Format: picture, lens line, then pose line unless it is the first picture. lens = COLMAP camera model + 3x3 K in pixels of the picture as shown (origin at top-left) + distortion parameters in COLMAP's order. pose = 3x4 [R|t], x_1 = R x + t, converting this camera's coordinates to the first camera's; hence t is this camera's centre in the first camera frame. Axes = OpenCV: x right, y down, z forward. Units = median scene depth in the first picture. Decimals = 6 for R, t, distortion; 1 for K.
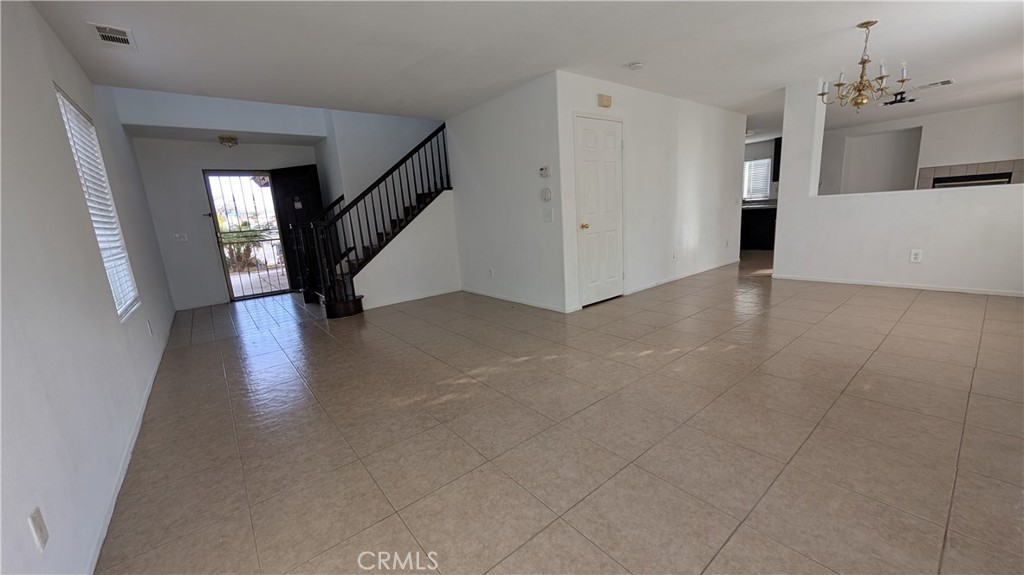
lens RADIAL K [[384.0, 0, 509.5], [0, 384.0, 290.7], [0, 0, 1]] dist [-0.002983, 0.000031]
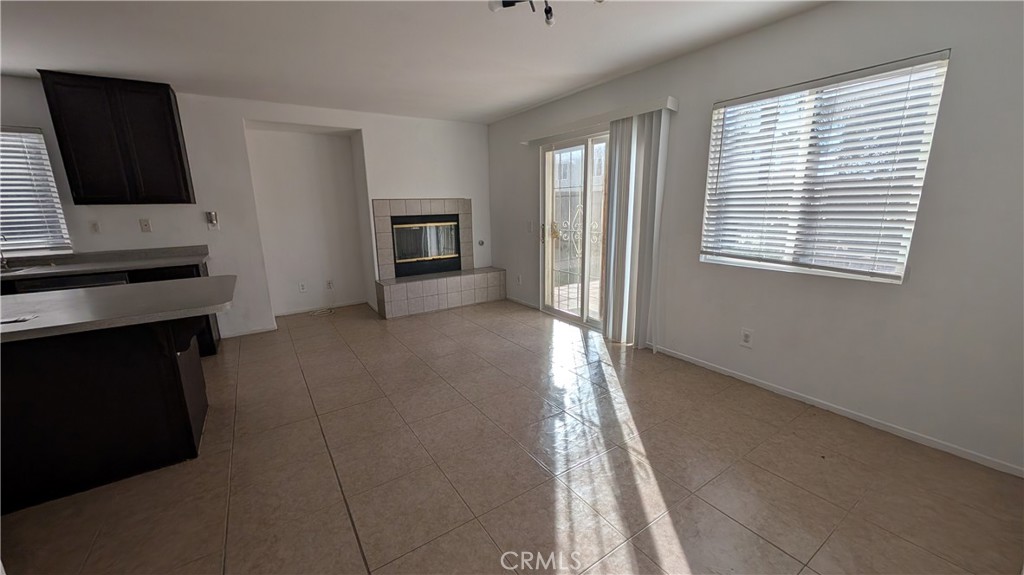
lens RADIAL K [[384.0, 0, 509.5], [0, 384.0, 290.7], [0, 0, 1]] dist [-0.002983, 0.000031]
pose [[0.095288, -0.152364, 0.983720, 0.869524], [0.217860, 0.967452, 0.128741, -0.392452], [-0.971317, 0.202045, 0.125381, 1.382097]]
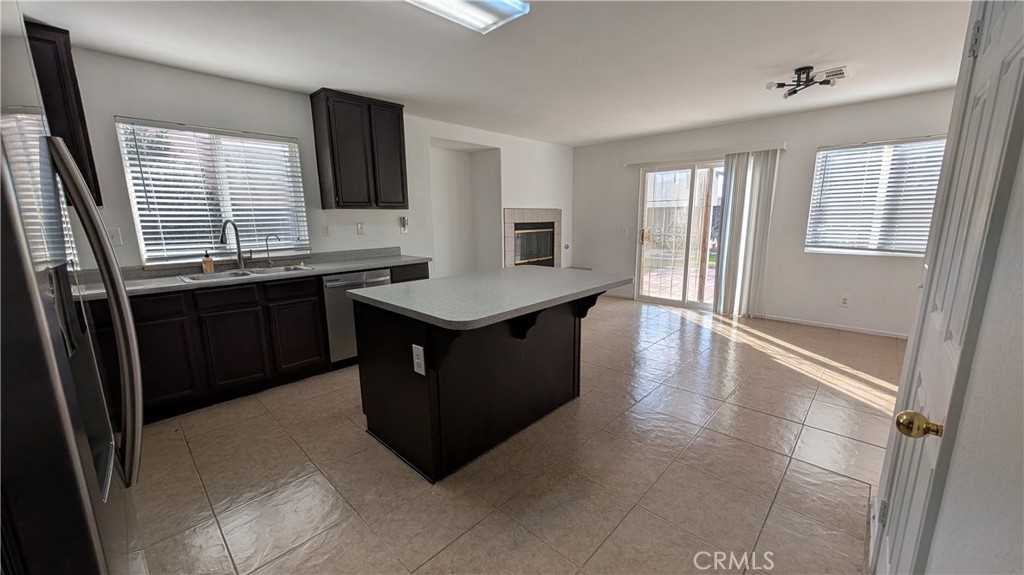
lens RADIAL K [[384.0, 0, 509.5], [0, 384.0, 290.7], [0, 0, 1]] dist [-0.002983, 0.000031]
pose [[-0.126878, -0.118052, 0.984868, 0.657524], [0.225220, 0.963532, 0.144509, -0.512744], [-0.966011, 0.240147, -0.095664, 2.053072]]
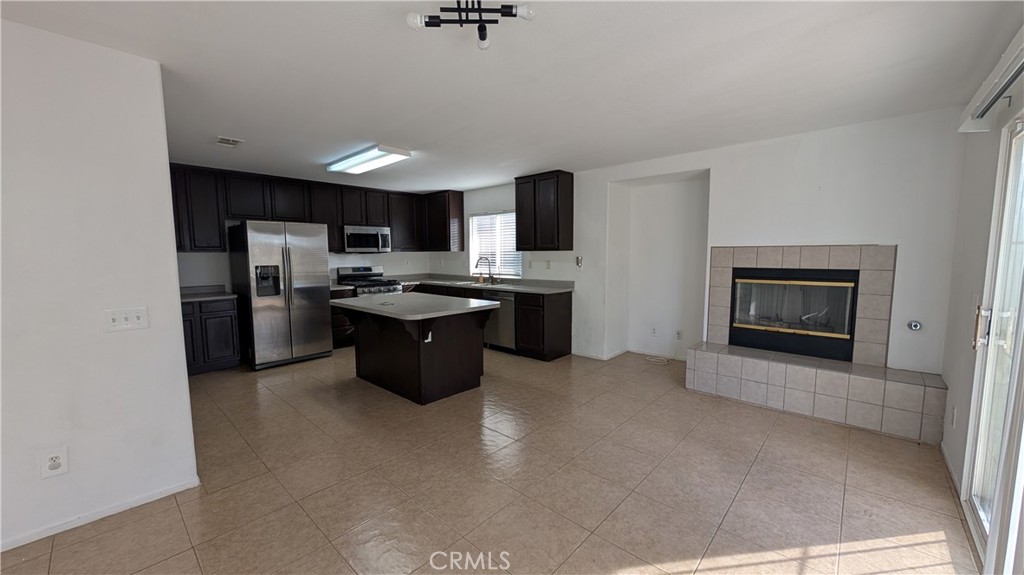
lens RADIAL K [[384.0, 0, 509.5], [0, 384.0, 290.7], [0, 0, 1]] dist [-0.002983, 0.000031]
pose [[0.987310, 0.047532, 0.151523, 1.359648], [-0.029938, 0.992757, -0.116348, -0.359961], [-0.155956, 0.110335, 0.981582, 1.006356]]
